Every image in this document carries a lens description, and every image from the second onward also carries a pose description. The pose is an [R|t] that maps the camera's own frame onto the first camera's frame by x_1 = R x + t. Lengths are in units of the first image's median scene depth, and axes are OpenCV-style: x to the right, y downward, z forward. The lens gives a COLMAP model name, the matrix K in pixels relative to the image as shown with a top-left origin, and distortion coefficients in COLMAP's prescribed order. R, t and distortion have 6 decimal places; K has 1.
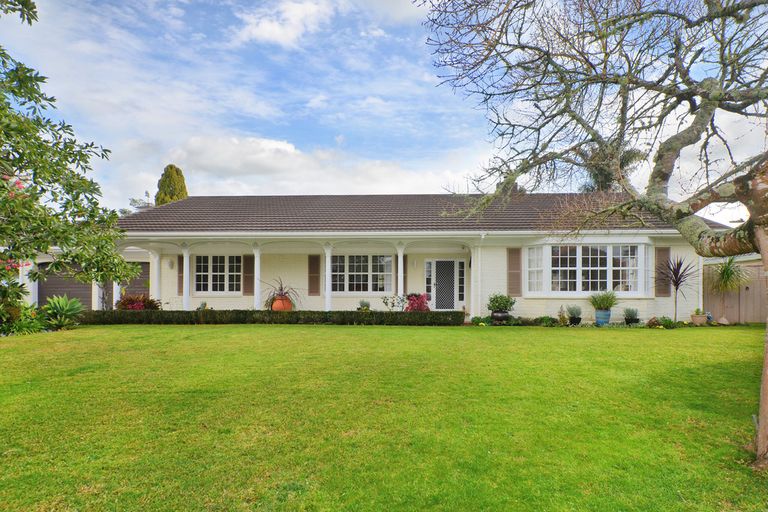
lens RADIAL K [[369.3, 0, 383.6], [0, 369.3, 258.4], [0, 0, 1]] dist [-0.004578, 0.000092]
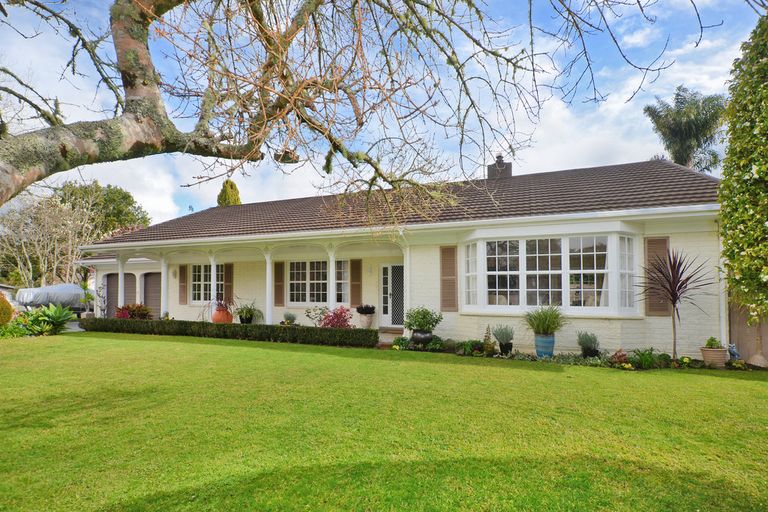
lens RADIAL K [[384.3, 0, 384.3], [0, 384.3, 257.0], [0, 0, 1]] dist [0.000462, -0.000634]
pose [[0.956568, -0.026765, -0.290277, 0.480586], [0.020741, 0.999501, -0.023810, 0.009510], [0.290769, 0.016756, 0.956646, 0.228772]]
